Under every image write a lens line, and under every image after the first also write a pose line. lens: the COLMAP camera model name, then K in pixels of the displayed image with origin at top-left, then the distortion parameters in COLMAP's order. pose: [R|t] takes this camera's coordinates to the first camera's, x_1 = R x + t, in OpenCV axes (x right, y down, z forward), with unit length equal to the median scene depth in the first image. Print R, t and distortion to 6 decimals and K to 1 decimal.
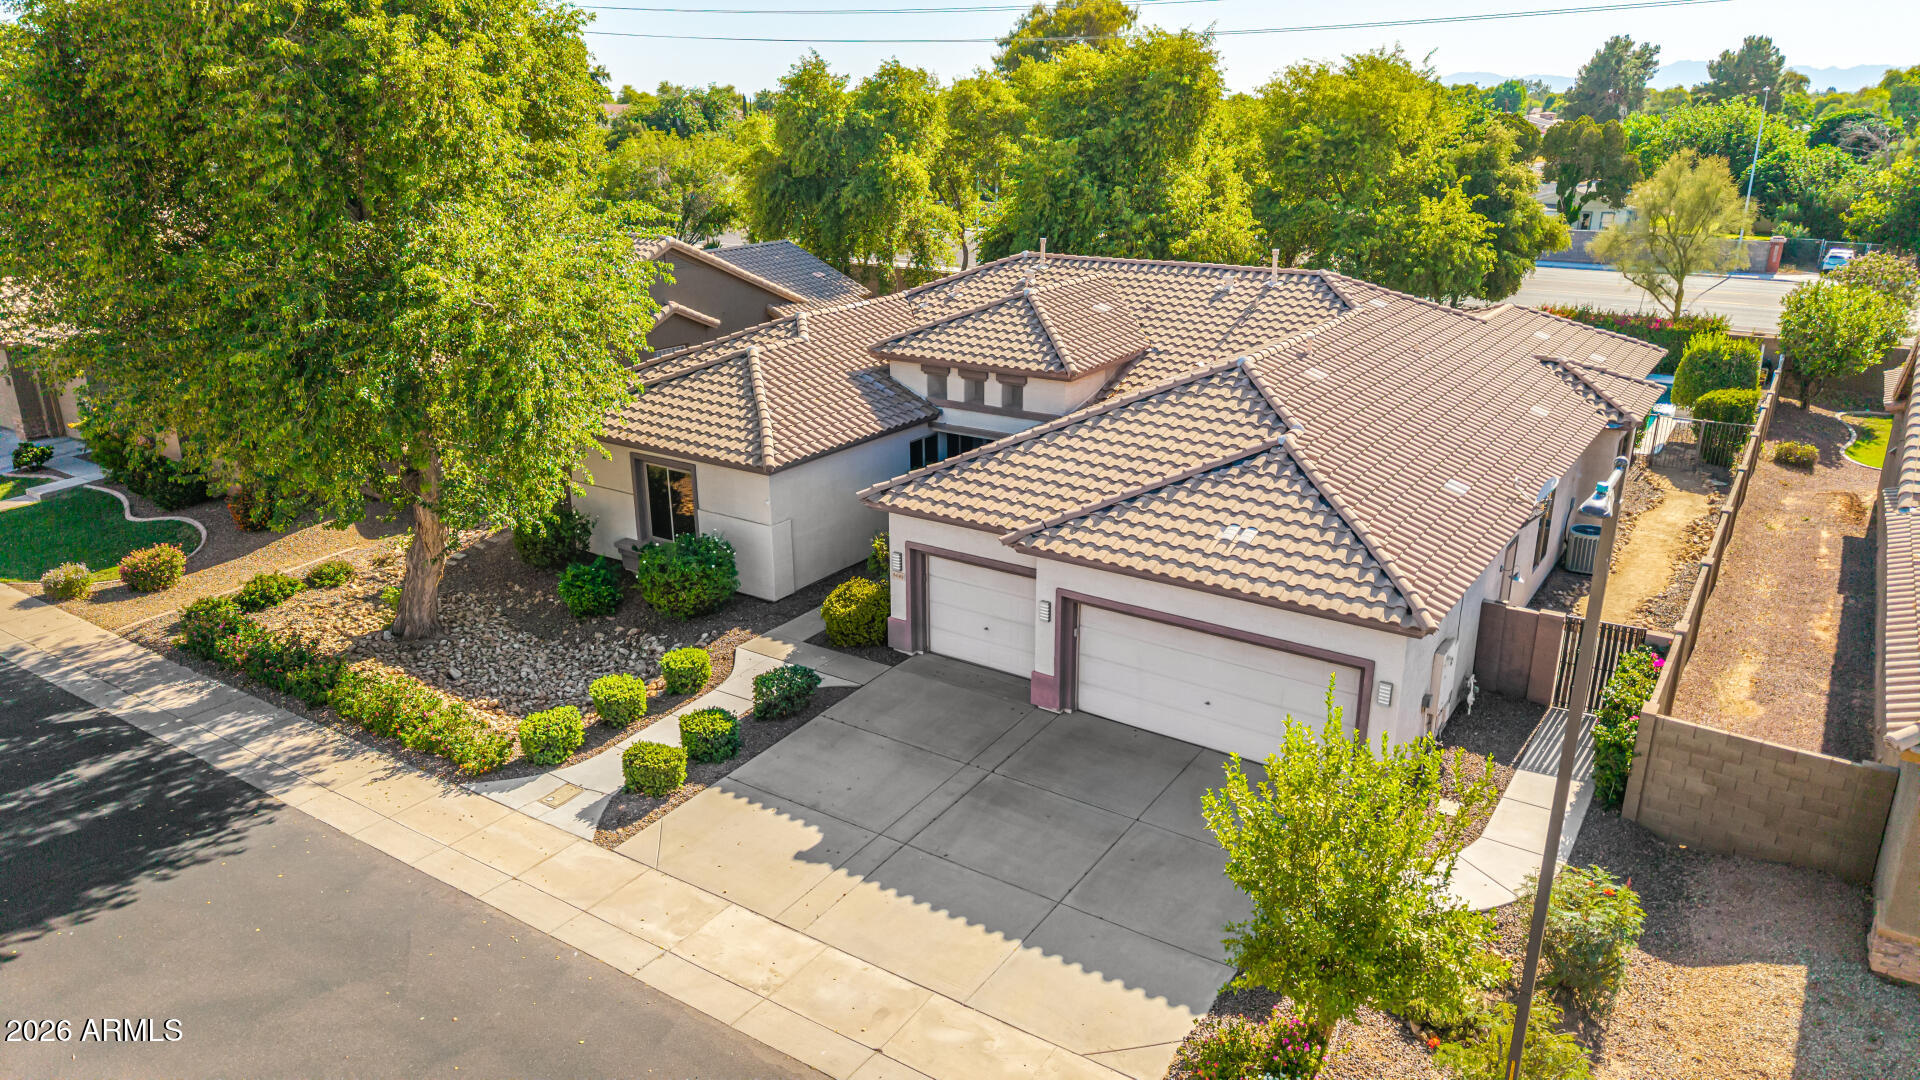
lens RADIAL K [[1283.0, 0, 973.0], [0, 1283.0, 544.0], [0, 0, 1]] dist [0.054734, -0.064391]
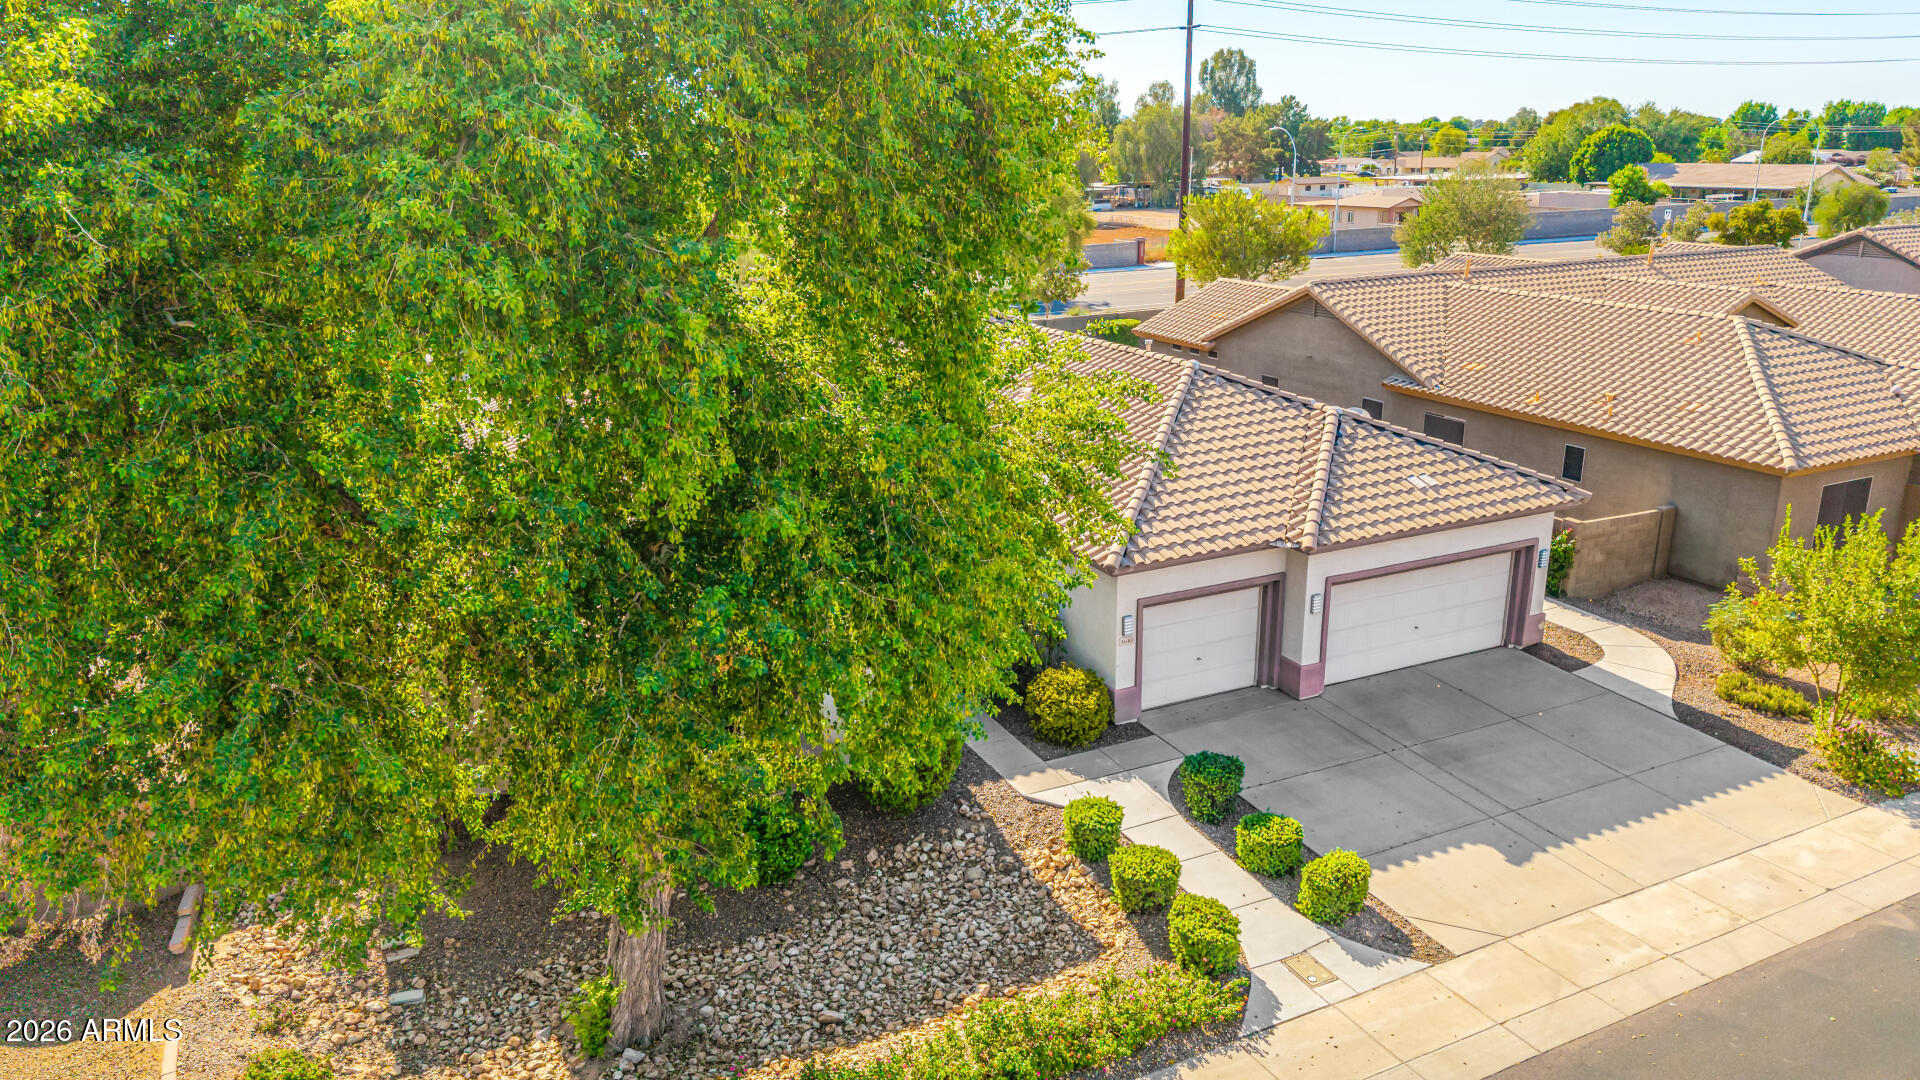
lens RADIAL K [[1319.4, 0, 972.3], [0, 1319.4, 546.9], [0, 0, 1]] dist [0.040121, -0.037295]
pose [[0.504285, -0.266189, 0.821486, -0.890898], [0.291180, 0.948007, 0.128439, -0.197697], [-0.812964, 0.174431, 0.555575, 0.555622]]
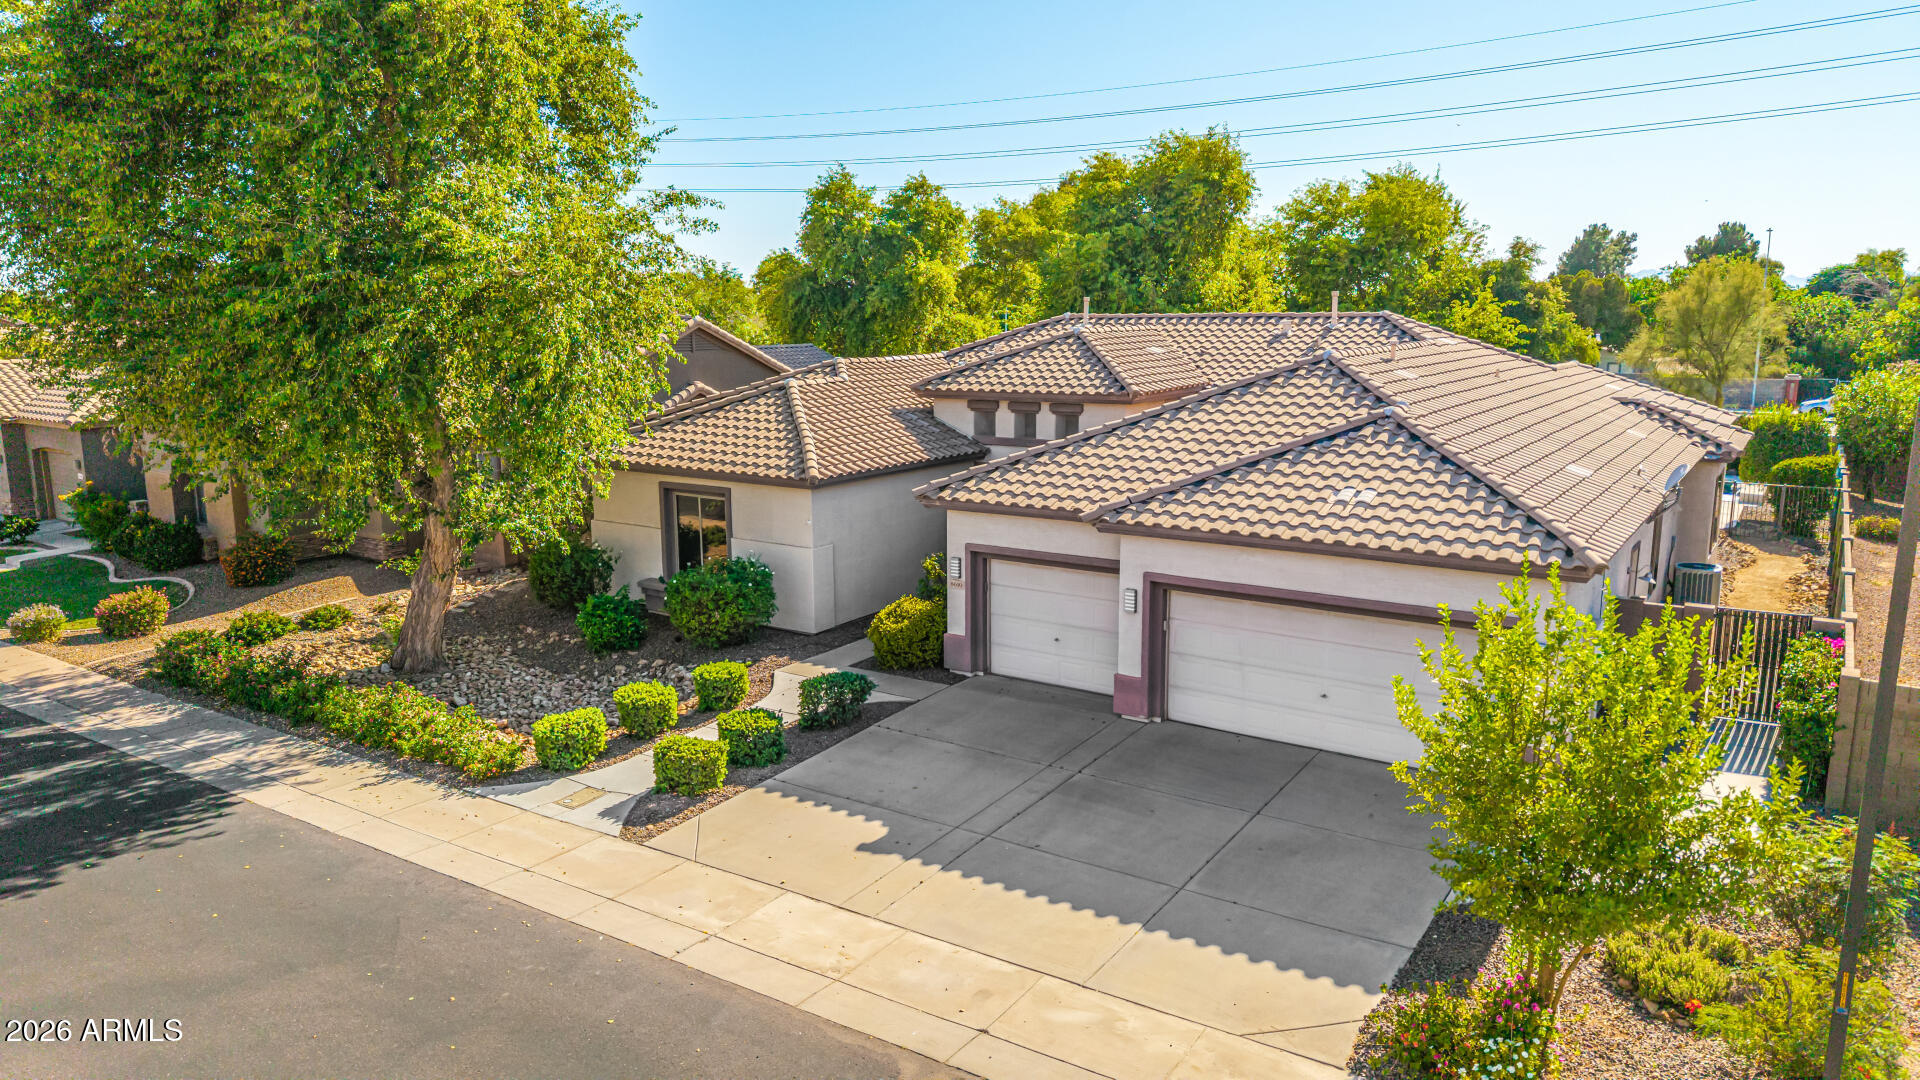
lens RADIAL K [[1283.0, 0, 973.0], [0, 1283.0, 544.0], [0, 0, 1]] dist [0.054734, -0.064391]
pose [[0.999995, -0.002180, 0.002245, -0.049759], [0.002486, 0.989192, -0.146607, 0.130635], [-0.001901, 0.146612, 0.989192, 0.104676]]
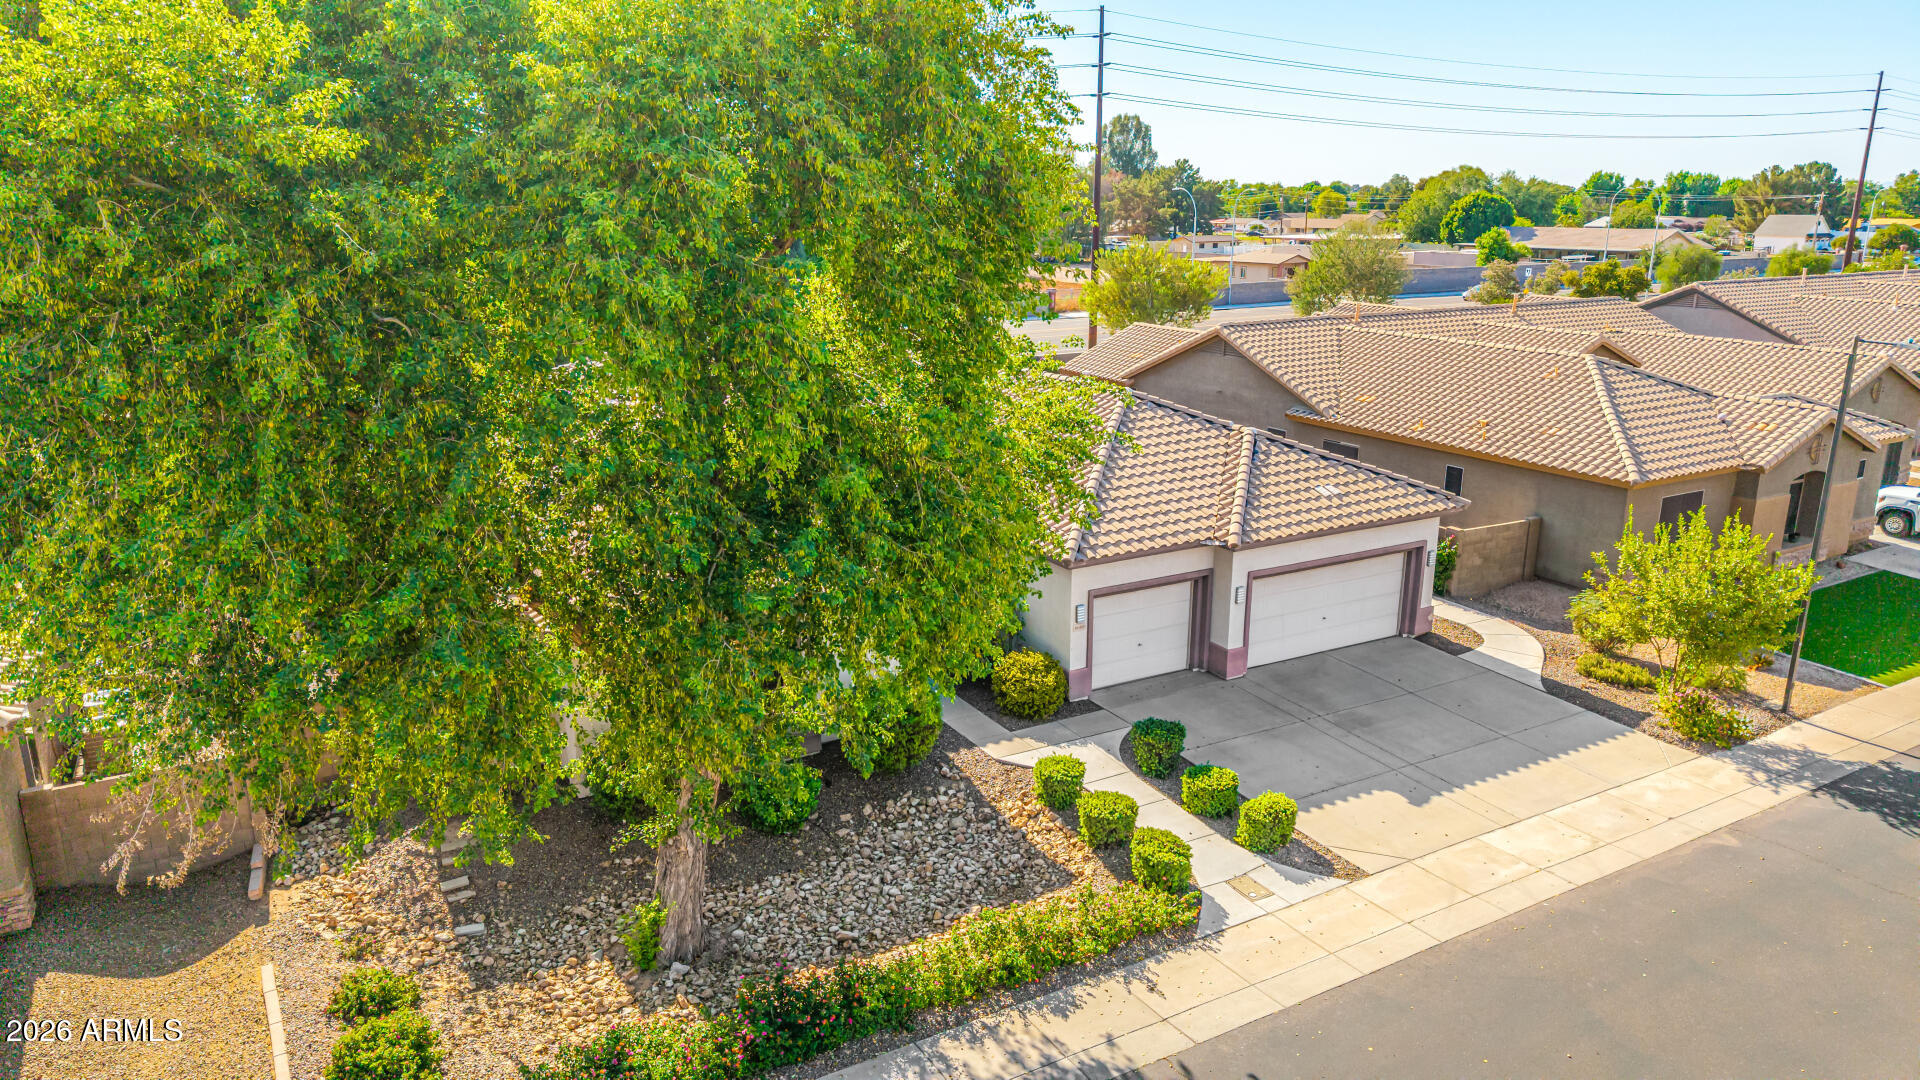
lens RADIAL K [[1283.0, 0, 973.0], [0, 1283.0, 544.0], [0, 0, 1]] dist [0.054734, -0.064391]
pose [[0.442402, -0.239529, 0.864237, -1.009734], [0.288242, 0.950518, 0.115892, -0.191806], [-0.849233, 0.197839, 0.489554, 0.548228]]
